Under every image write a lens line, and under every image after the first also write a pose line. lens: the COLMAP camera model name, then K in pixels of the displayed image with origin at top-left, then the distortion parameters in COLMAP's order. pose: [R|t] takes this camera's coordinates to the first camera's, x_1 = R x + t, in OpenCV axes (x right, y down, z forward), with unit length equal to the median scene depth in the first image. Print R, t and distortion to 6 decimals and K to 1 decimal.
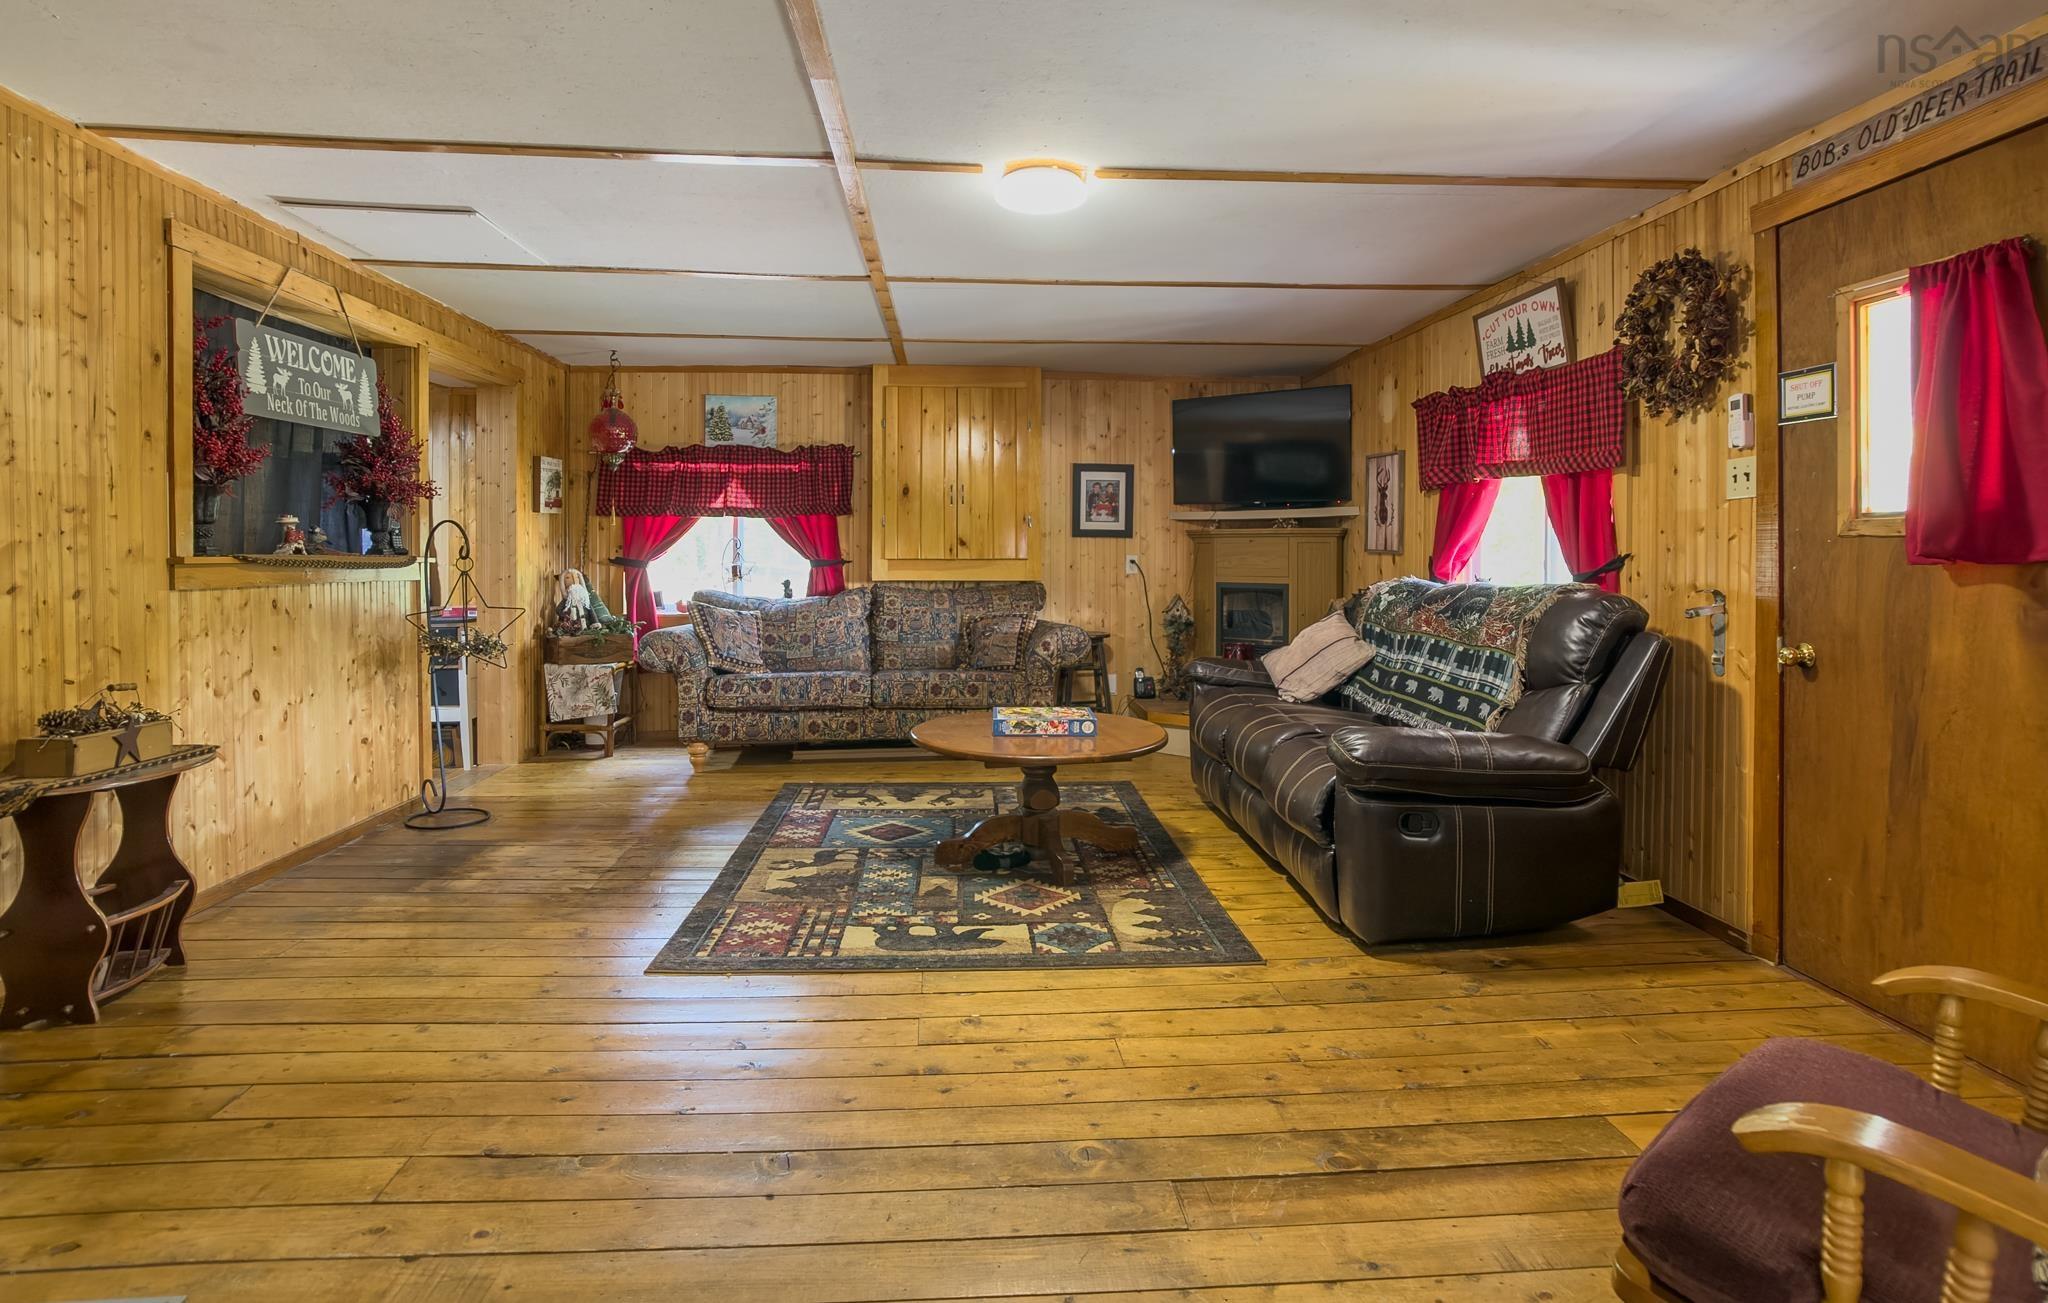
lens RADIAL K [[1039.7, 0, 1022.5], [0, 1039.7, 554.0], [0, 0, 1]] dist [-0.038466, 0.006705]
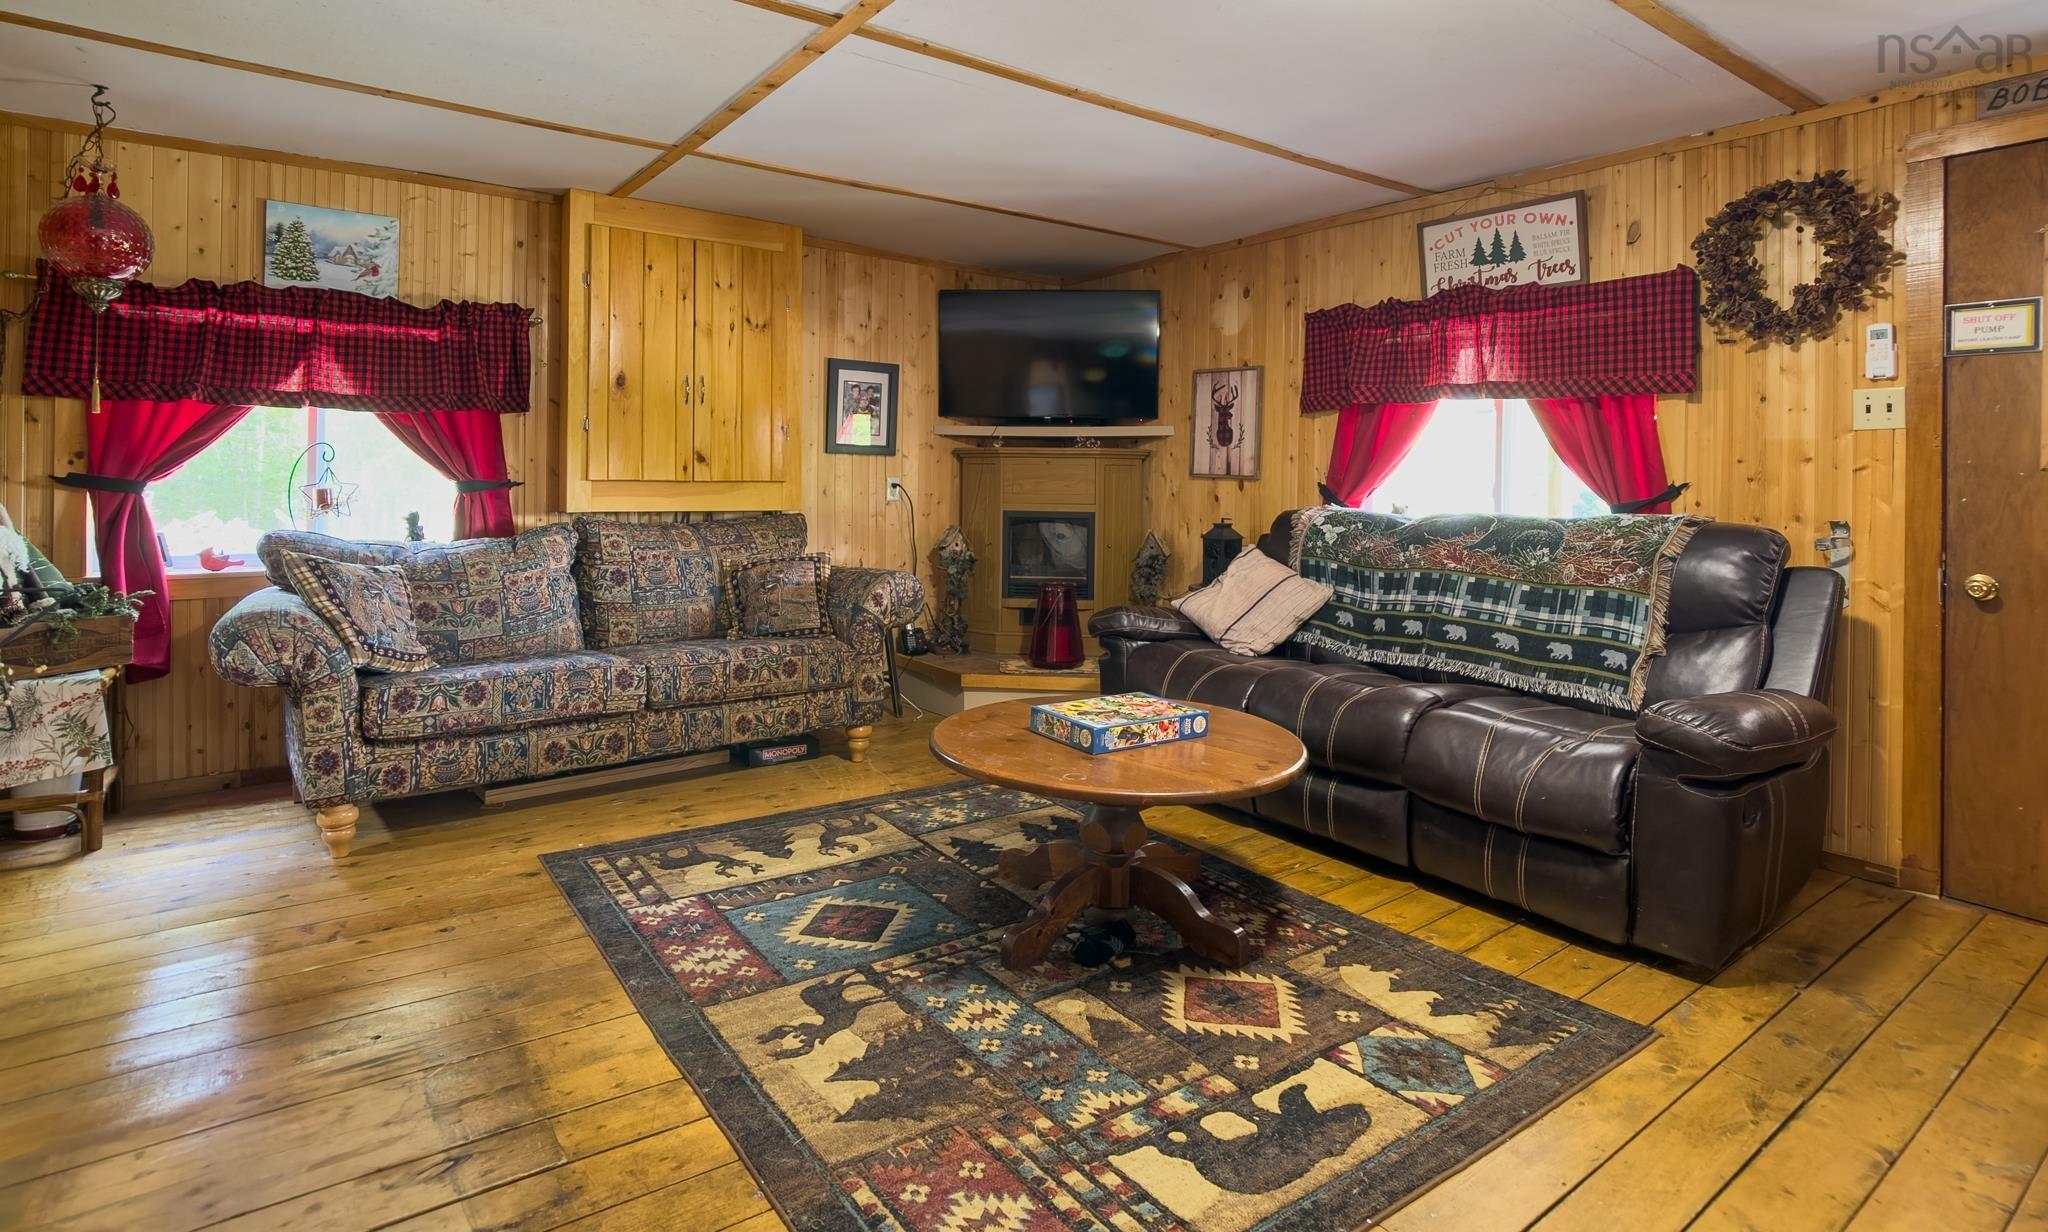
lens RADIAL K [[1024.4, 0, 986.7], [0, 1024.4, 479.4], [0, 0, 1]] dist [-0.028241, 0.005144]
pose [[0.851202, 0.006886, 0.524793, -0.299471], [-0.009683, 0.999950, 0.002585, 0.000165], [-0.524749, -0.007282, 0.851226, 0.343339]]
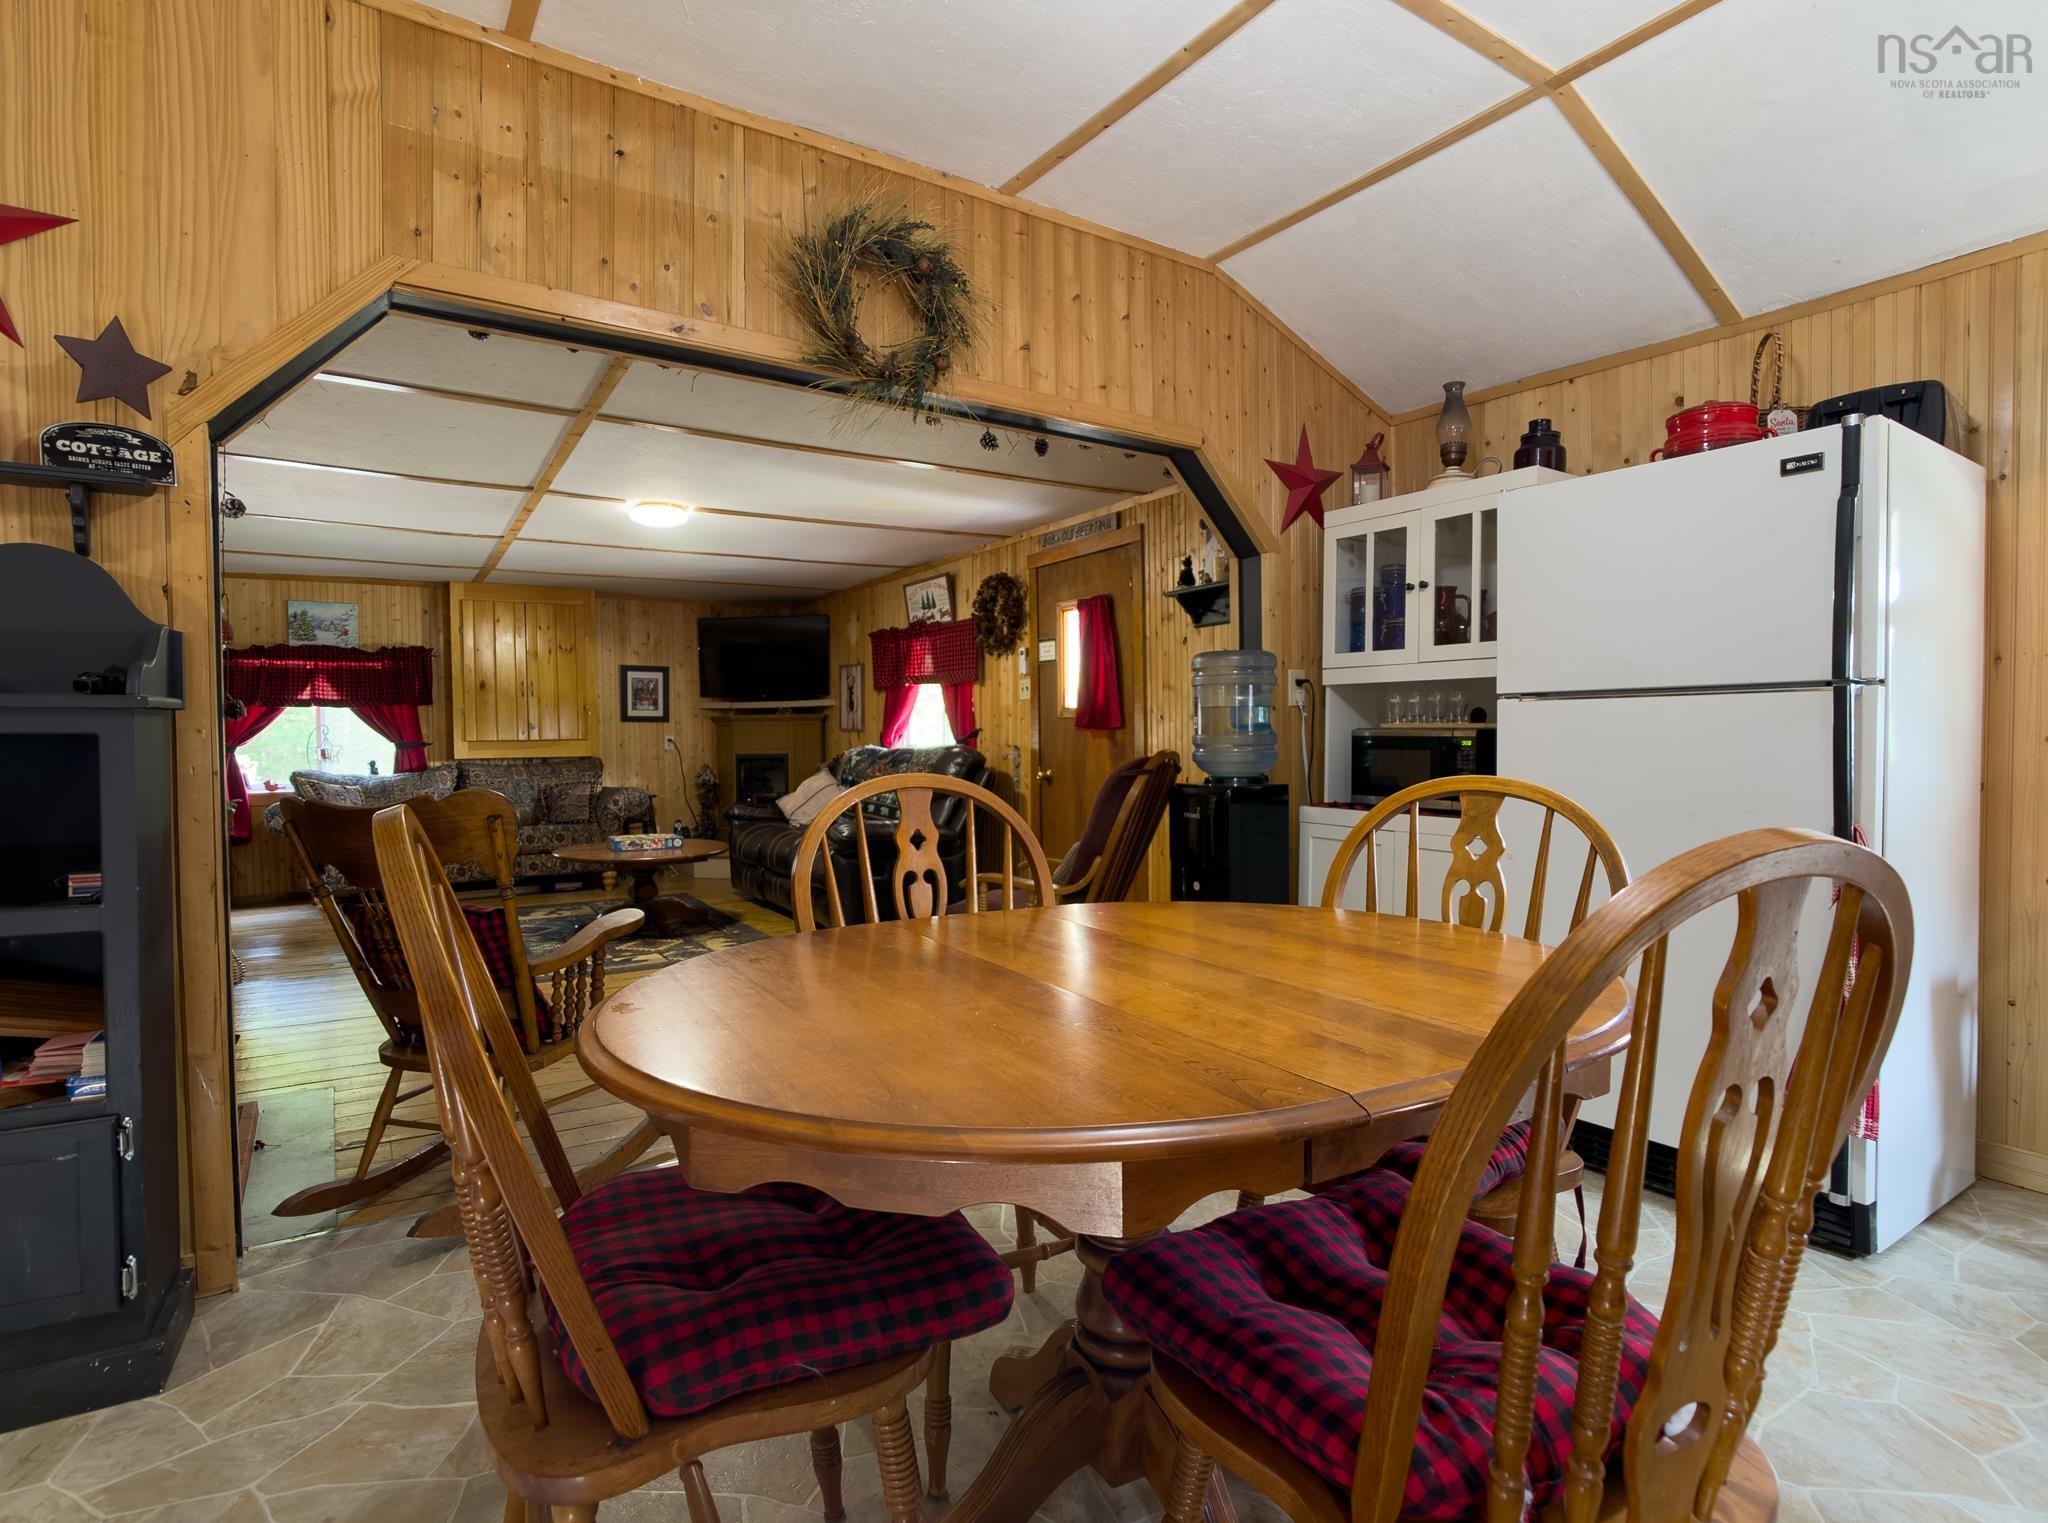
lens RADIAL K [[1037.0, 0, 999.7], [0, 1037.0, 771.7], [0, 0, 1]] dist [-0.035822, 0.000837]
pose [[0.885574, -0.029206, 0.463579, -0.158482], [0.013977, 0.999245, 0.036253, 0.006644], [-0.464288, -0.025625, 0.885314, -0.428599]]
